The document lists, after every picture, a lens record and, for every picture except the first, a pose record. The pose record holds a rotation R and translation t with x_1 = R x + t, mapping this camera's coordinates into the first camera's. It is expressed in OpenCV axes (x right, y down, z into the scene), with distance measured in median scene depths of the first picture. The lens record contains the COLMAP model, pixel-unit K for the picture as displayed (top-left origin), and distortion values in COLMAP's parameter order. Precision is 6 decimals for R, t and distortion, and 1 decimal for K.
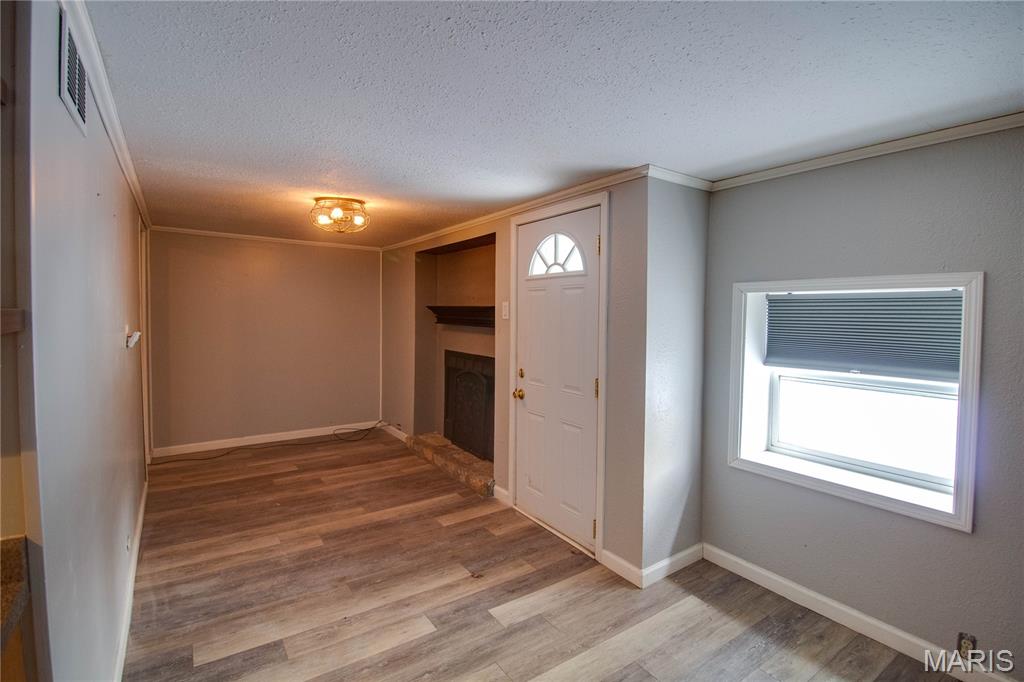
lens RADIAL K [[486.9, 0, 522.1], [0, 486.9, 329.3], [0, 0, 1]] dist [0.001027, -0.001341]
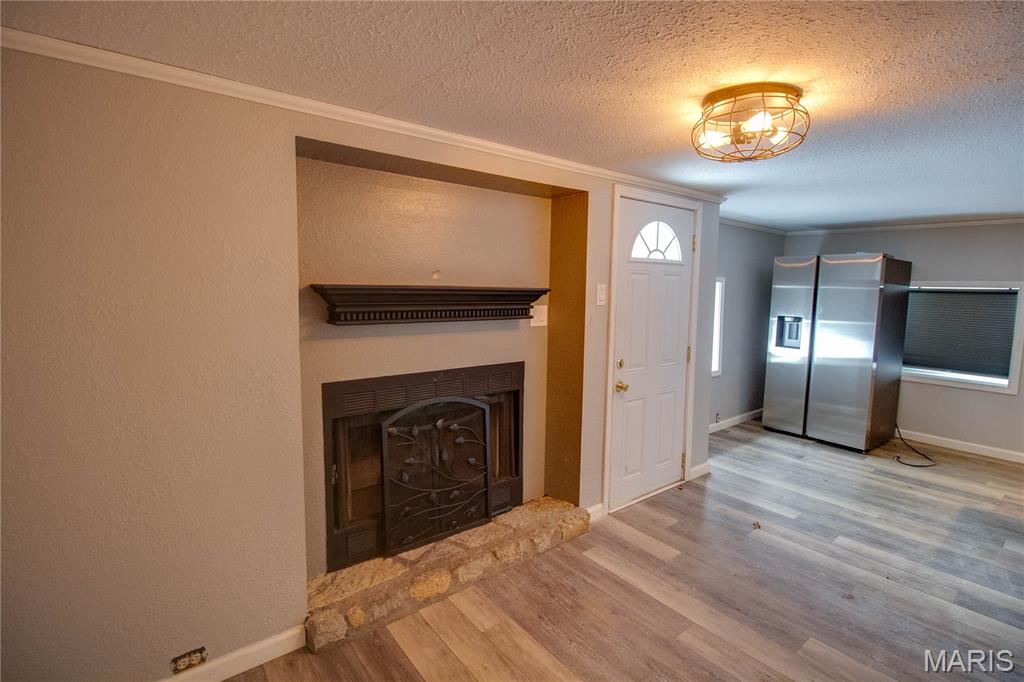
lens RADIAL K [[486.9, 0, 522.1], [0, 486.9, 329.3], [0, 0, 1]] dist [0.001027, -0.001341]
pose [[-0.086932, -0.113656, 0.989710, -0.979653], [0.009117, 0.993338, 0.114874, -0.089749], [-0.996173, 0.019010, -0.085317, 1.404246]]
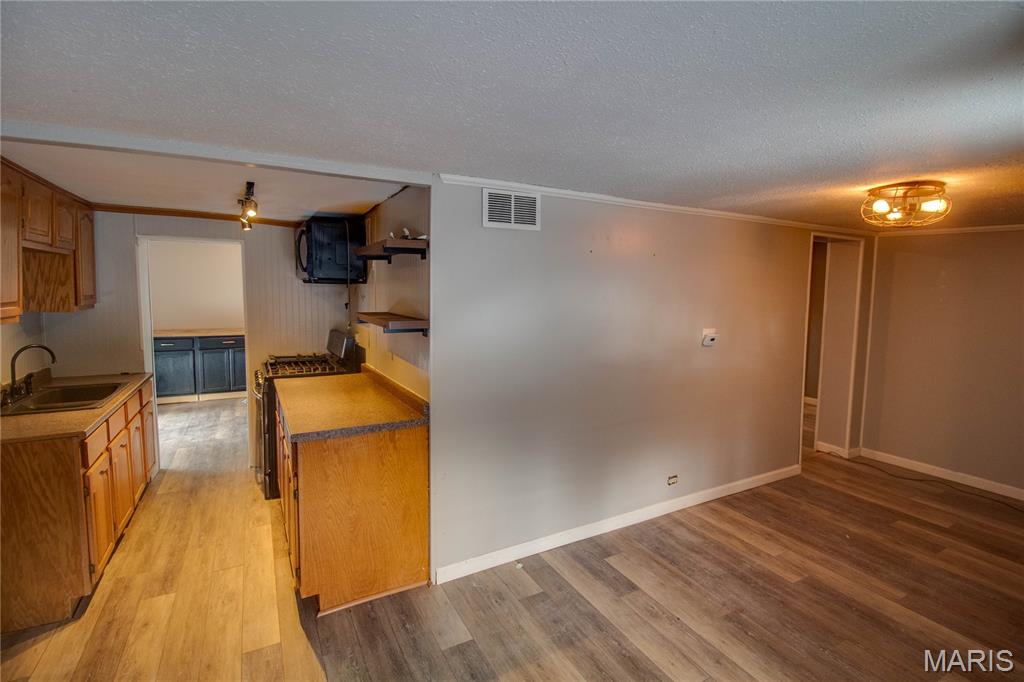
lens RADIAL K [[486.9, 0, 522.1], [0, 486.9, 329.3], [0, 0, 1]] dist [0.001027, -0.001341]
pose [[-0.099445, 0.070475, -0.992544, 0.494468], [-0.050801, 0.995828, 0.075798, -0.073173], [0.993745, 0.057960, -0.095450, 0.524749]]
